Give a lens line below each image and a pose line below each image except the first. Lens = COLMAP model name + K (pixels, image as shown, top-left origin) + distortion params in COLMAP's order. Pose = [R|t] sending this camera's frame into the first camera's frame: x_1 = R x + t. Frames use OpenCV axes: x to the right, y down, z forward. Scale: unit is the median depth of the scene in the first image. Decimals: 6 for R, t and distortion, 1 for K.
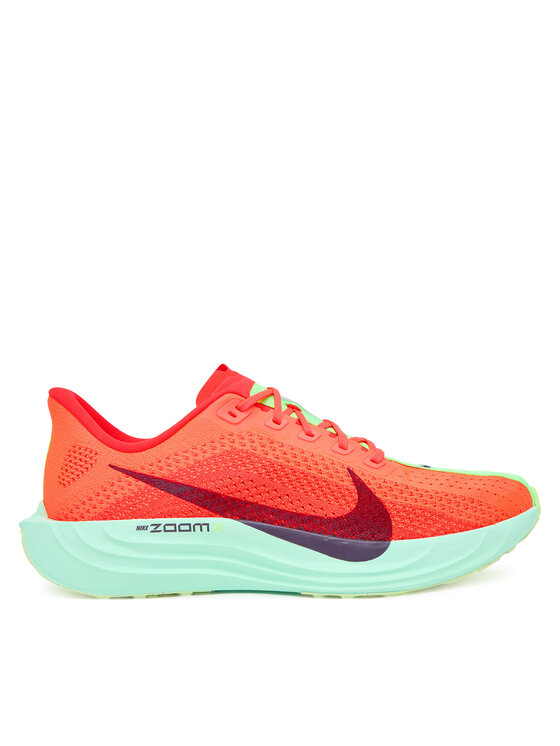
lens RADIAL K [[1042.3, 0, 280.2], [0, 1042.3, 373.2], [0, 0, 1]] dist [-0.039737, 0.000000]
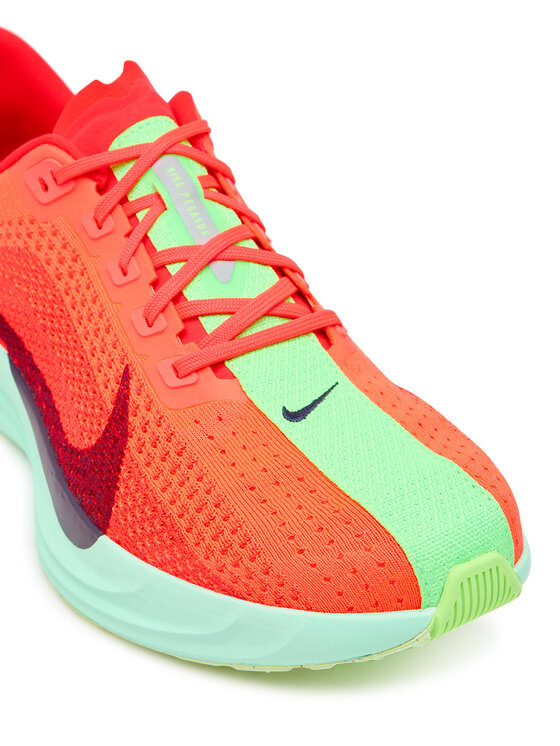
lens RADIAL K [[1747.5, 0, 279.9], [0, 1747.5, 372.7], [0, 0, 1]] dist [-0.157305, 0.000000]
pose [[0.512469, 0.438837, -0.738104, 0.748038], [0.066458, 0.836707, 0.543603, -0.372345], [0.856130, -0.327632, 0.399622, 0.730152]]
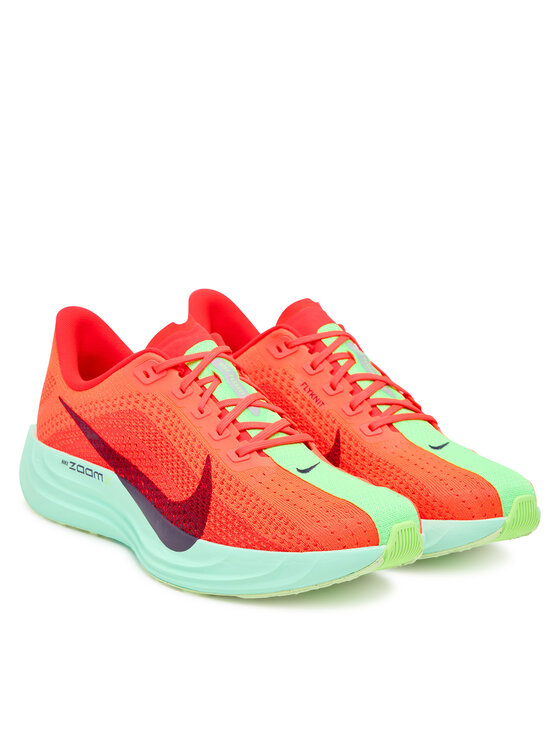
lens RADIAL K [[2198.6, 0, 280.3], [0, 2198.6, 373.1], [0, 0, 1]] dist [0.201539, 0.000000]
pose [[0.654944, 0.225244, -0.721327, 1.605303], [-0.018391, 0.959013, 0.282765, -0.576846], [0.755453, -0.171930, 0.632243, -0.246645]]
